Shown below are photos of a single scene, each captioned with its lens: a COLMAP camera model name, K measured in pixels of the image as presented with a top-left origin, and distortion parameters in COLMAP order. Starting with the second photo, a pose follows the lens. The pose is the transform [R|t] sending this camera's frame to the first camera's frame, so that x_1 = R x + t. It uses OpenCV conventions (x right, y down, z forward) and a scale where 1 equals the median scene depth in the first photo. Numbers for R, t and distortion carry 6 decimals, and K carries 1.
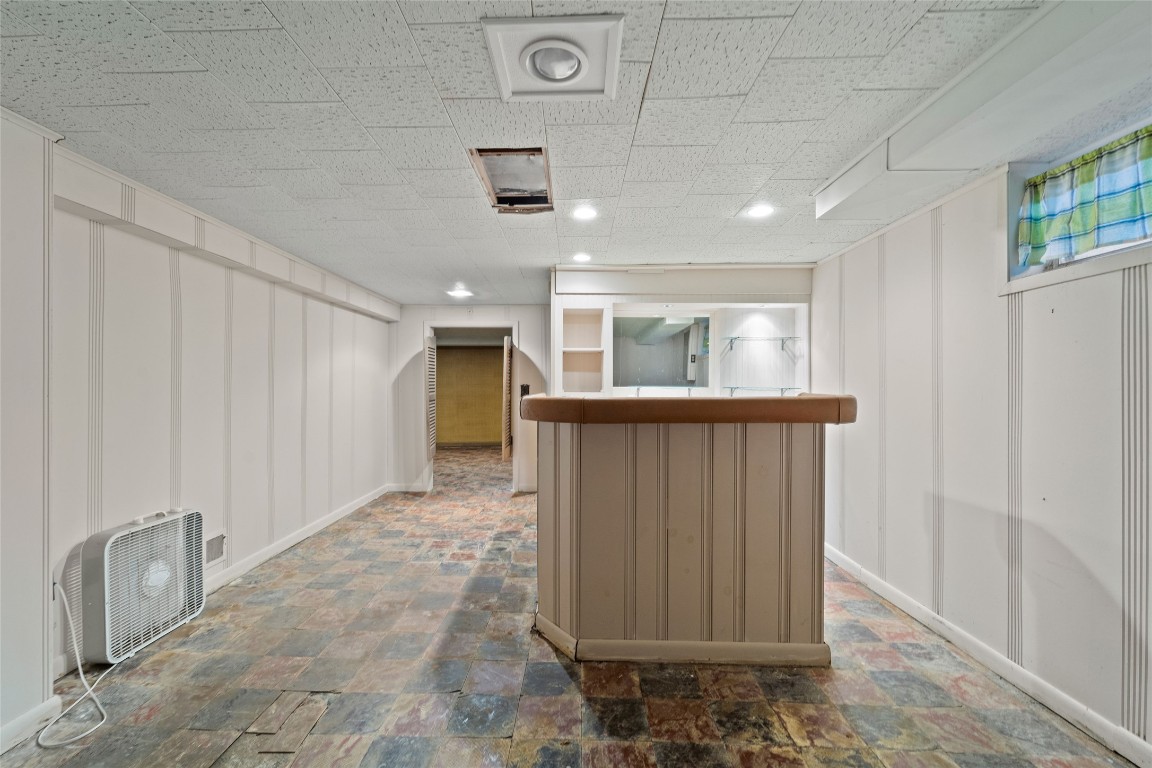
lens RADIAL K [[477.4, 0, 571.8], [0, 477.4, 383.5], [0, 0, 1]] dist [0.000658, -0.001109]
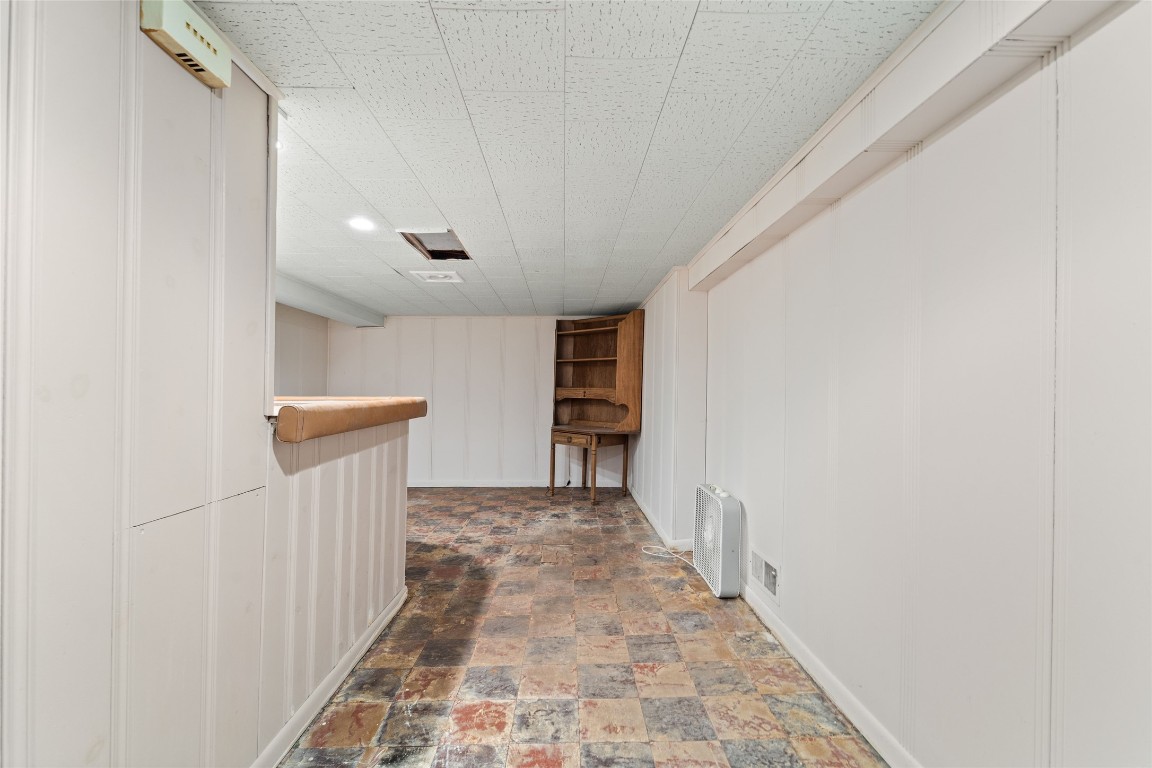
lens RADIAL K [[477.4, 0, 571.8], [0, 477.4, 383.5], [0, 0, 1]] dist [0.000658, -0.001109]
pose [[-0.999823, 0.001052, -0.018799, -0.370680], [0.001455, 0.999770, -0.021418, 0.020112], [0.018773, -0.021441, -0.999594, 1.779058]]
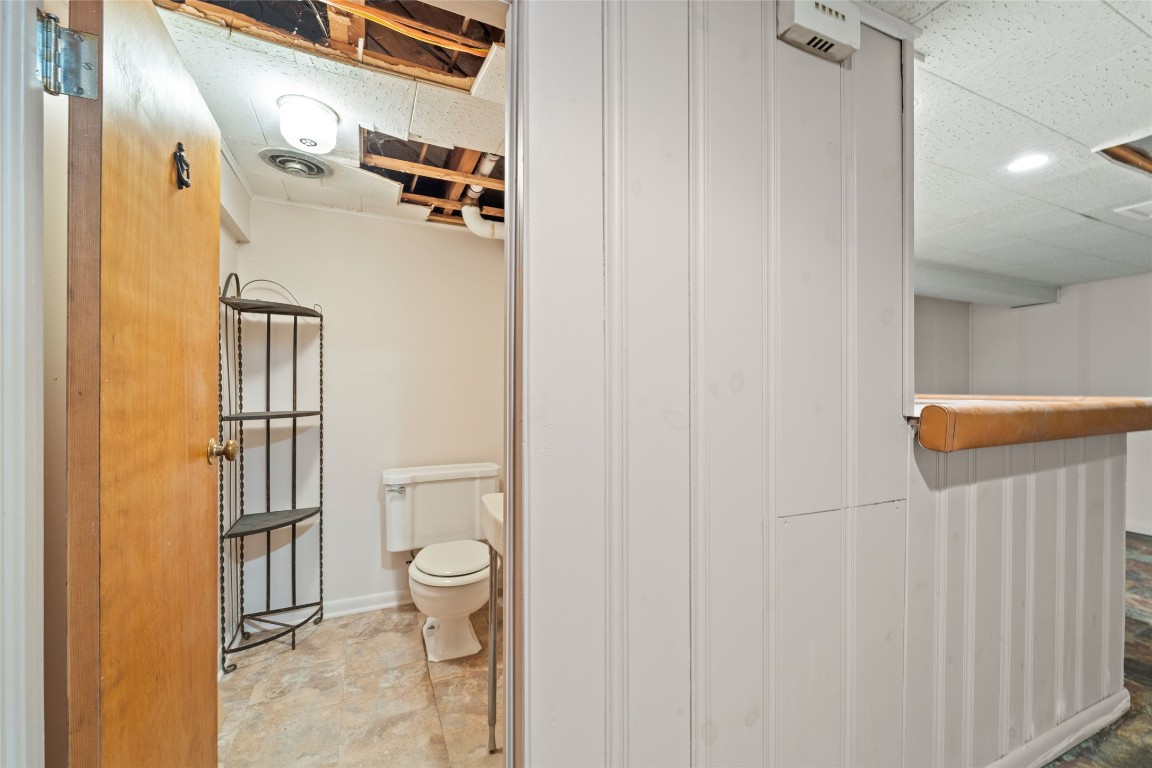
lens RADIAL K [[477.4, 0, 571.8], [0, 477.4, 383.5], [0, 0, 1]] dist [0.000658, -0.001109]
pose [[-0.410039, 0.009589, 0.912018, -0.328798], [-0.005510, 0.999900, -0.012991, 0.020696], [-0.912051, -0.010352, -0.409945, 1.721757]]
